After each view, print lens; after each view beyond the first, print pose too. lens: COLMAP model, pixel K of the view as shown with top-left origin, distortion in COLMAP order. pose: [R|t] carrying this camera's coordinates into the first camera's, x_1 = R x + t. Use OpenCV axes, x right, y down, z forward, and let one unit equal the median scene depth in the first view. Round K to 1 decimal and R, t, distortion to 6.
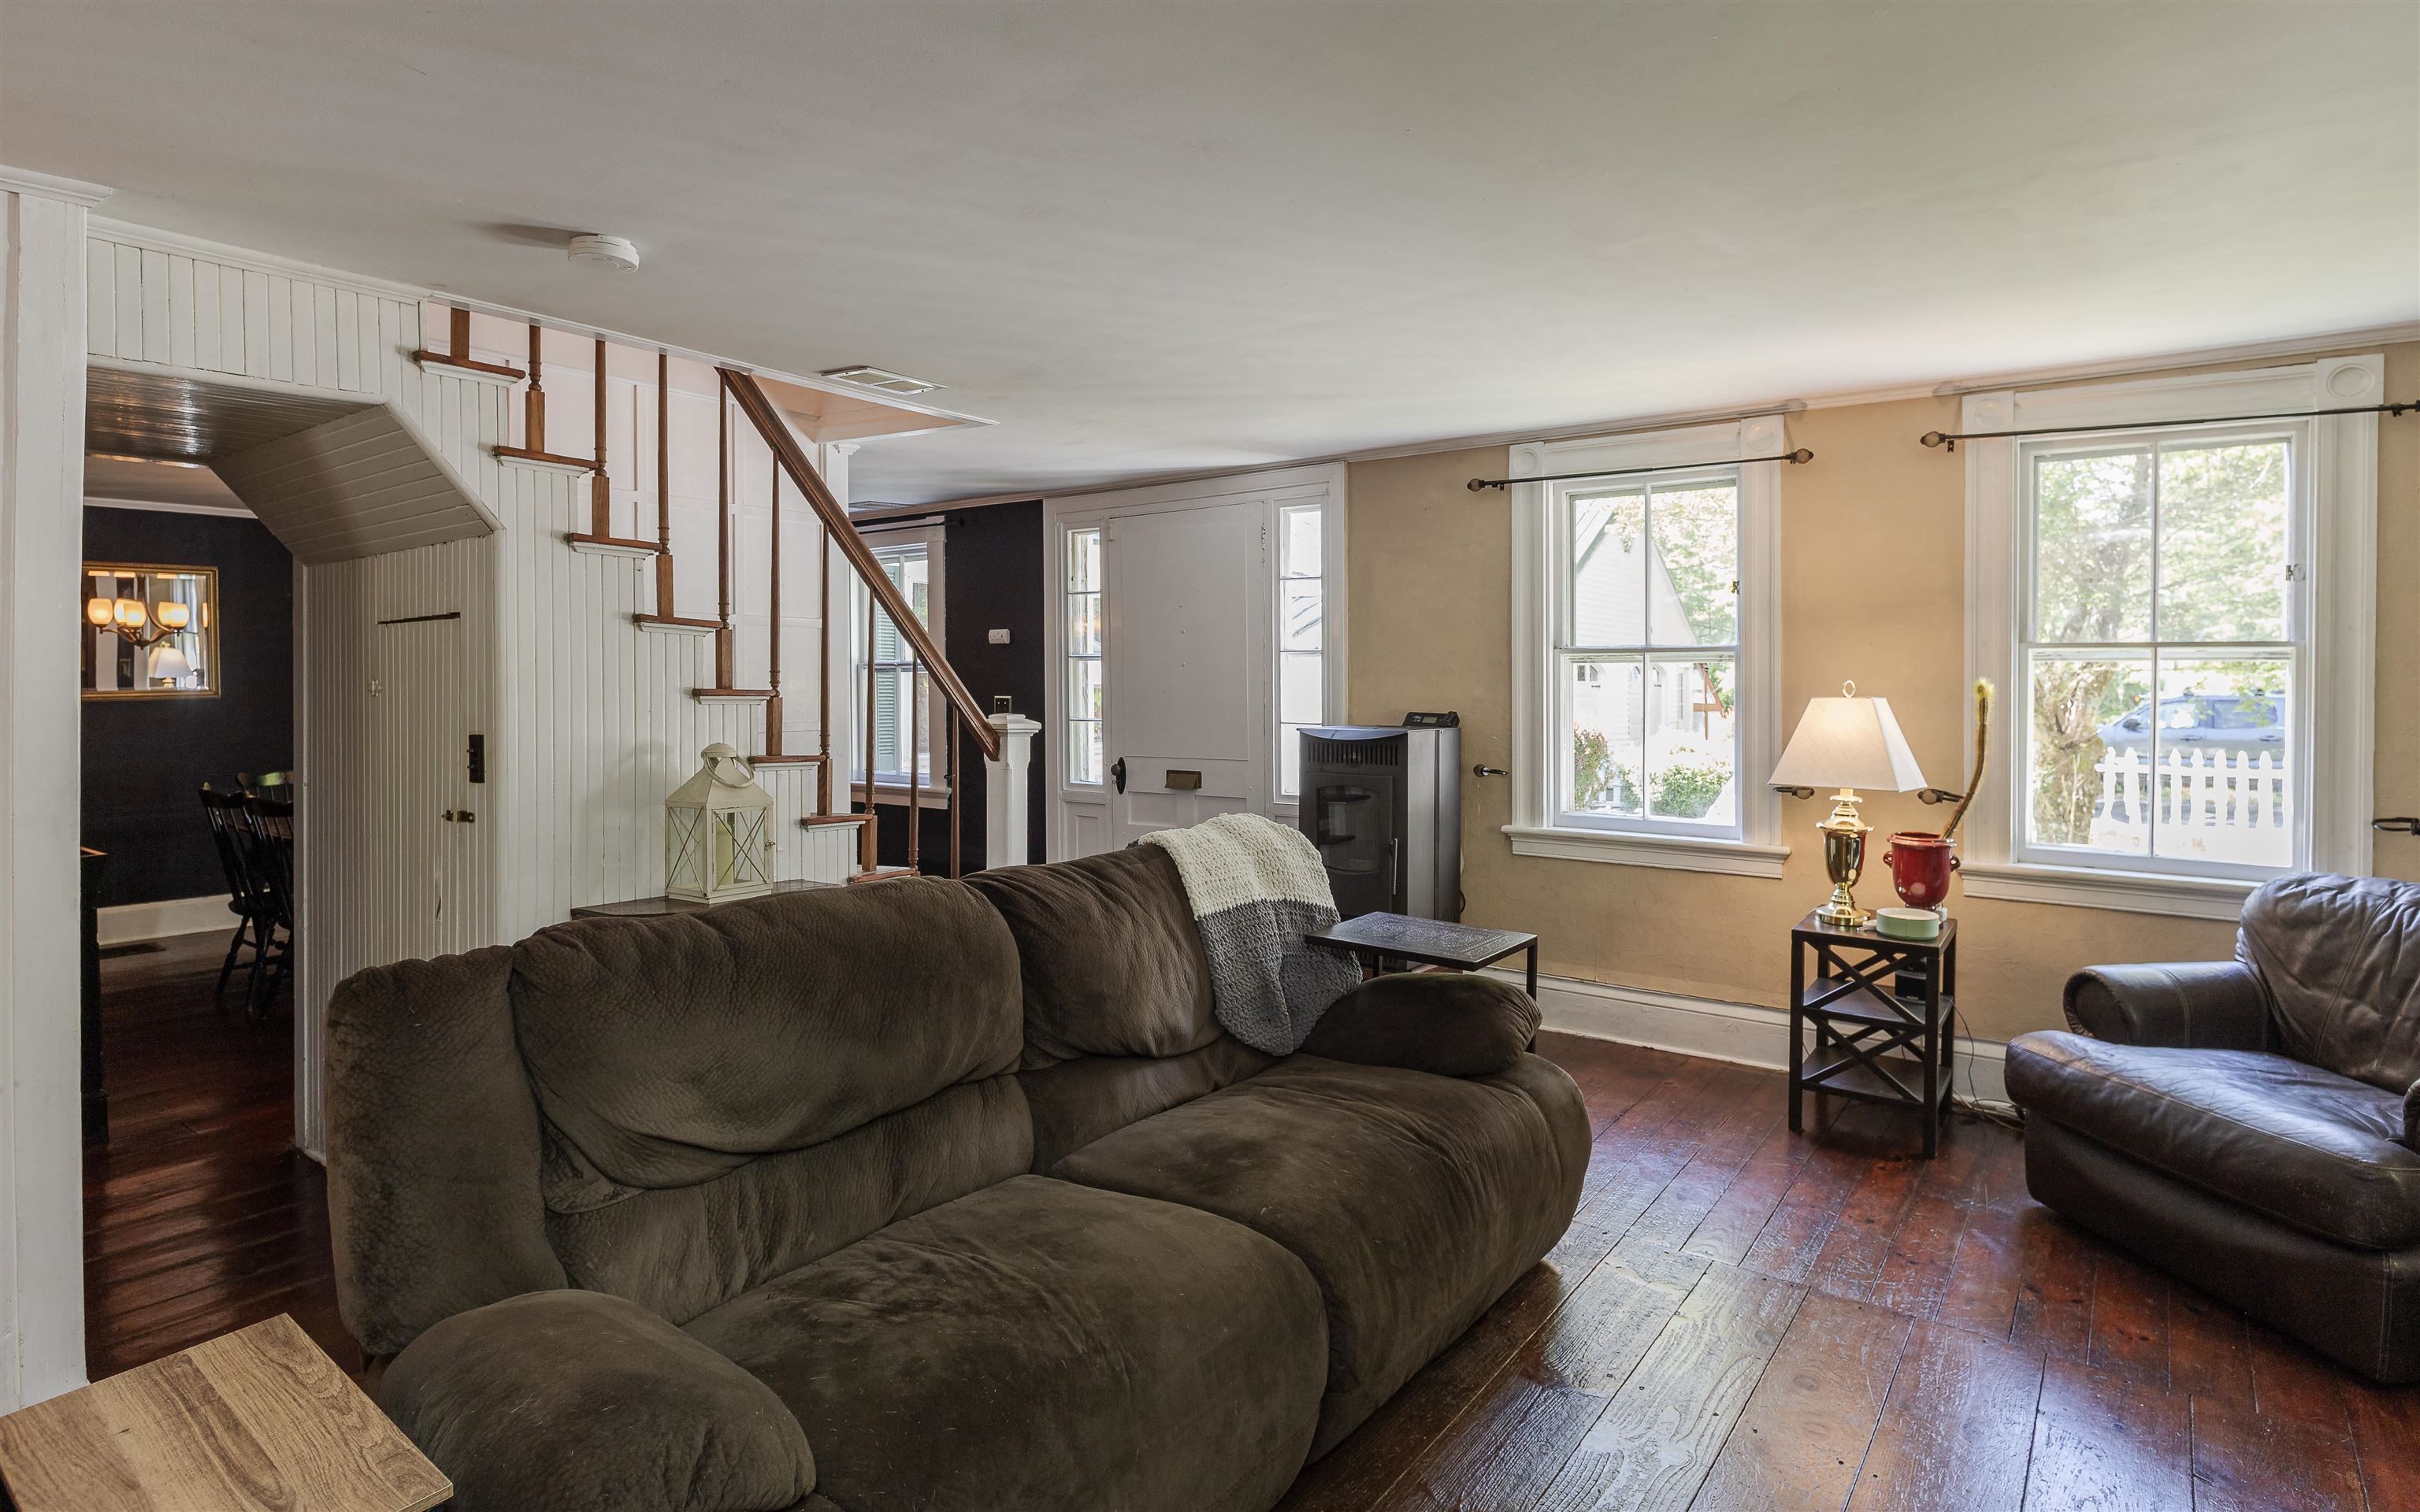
lens RADIAL K [[1271.1, 0, 1210.8], [0, 1271.1, 691.2], [0, 0, 1]] dist [-0.002883, 0.000282]
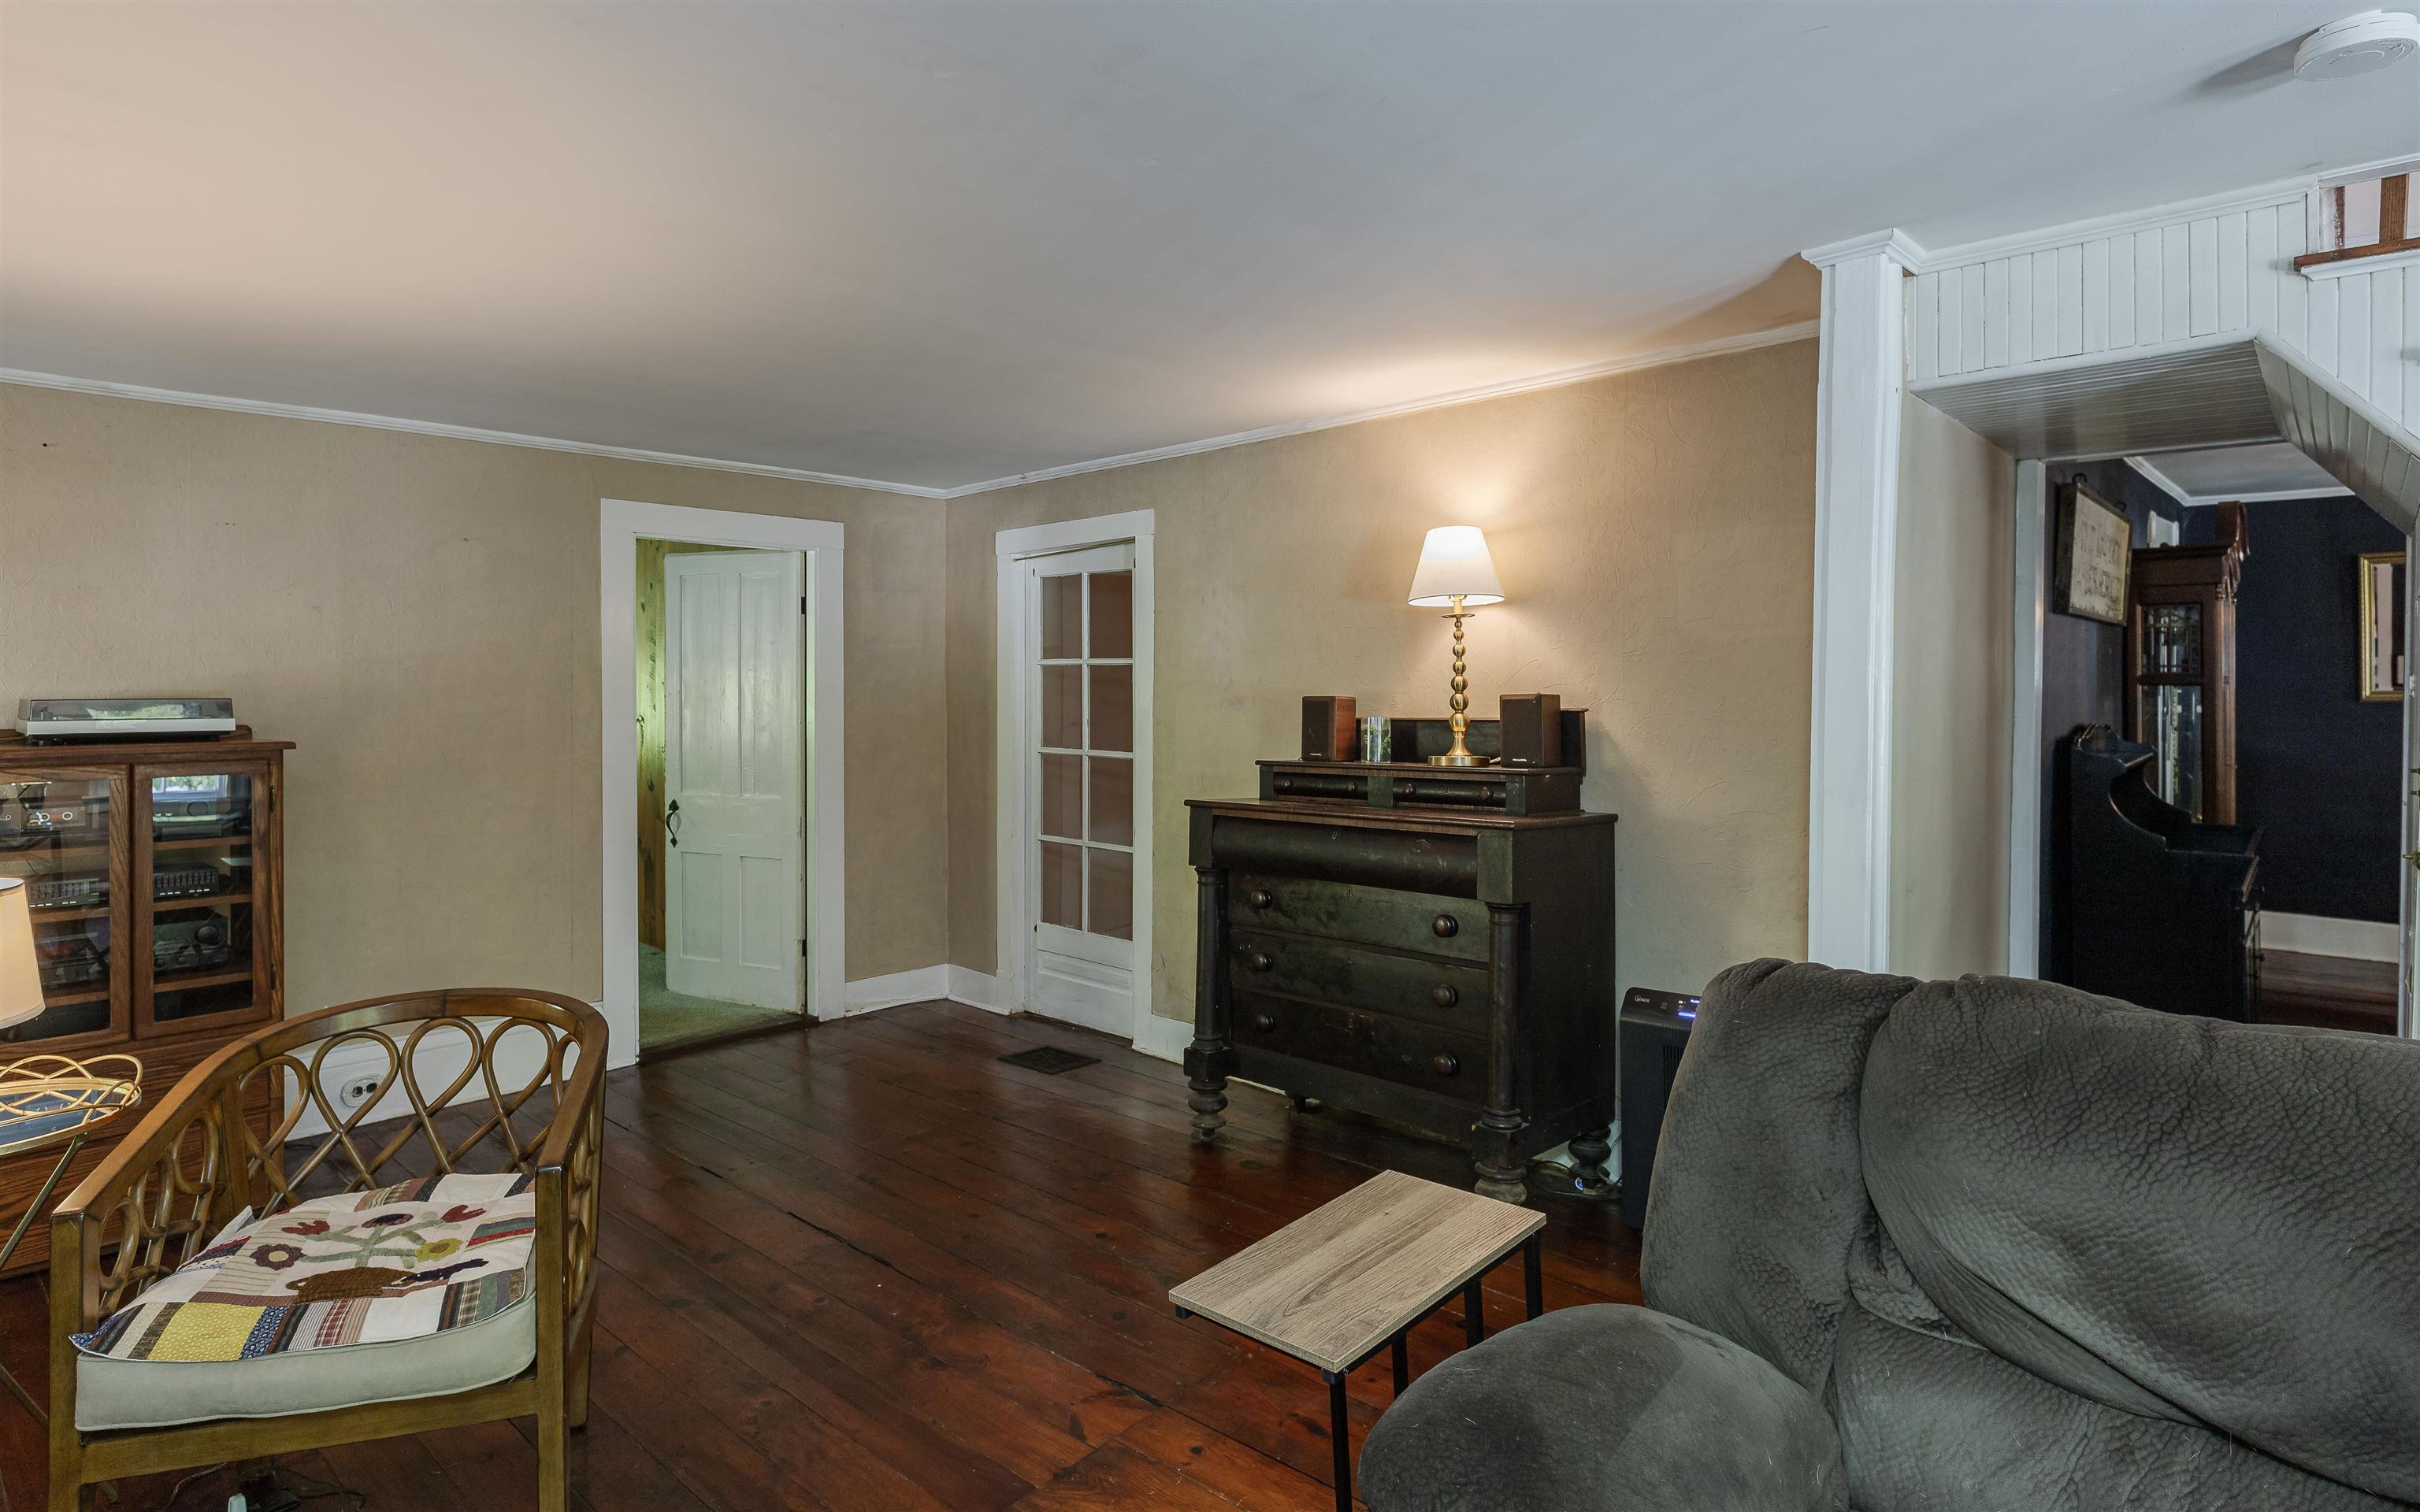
lens RADIAL K [[1271.1, 0, 1210.8], [0, 1271.1, 691.2], [0, 0, 1]] dist [-0.002883, 0.000282]
pose [[-0.111555, 0.013650, -0.993665, 0.282046], [-0.009431, 0.999846, 0.014794, -0.004800], [0.993714, 0.011022, -0.111409, 0.497542]]
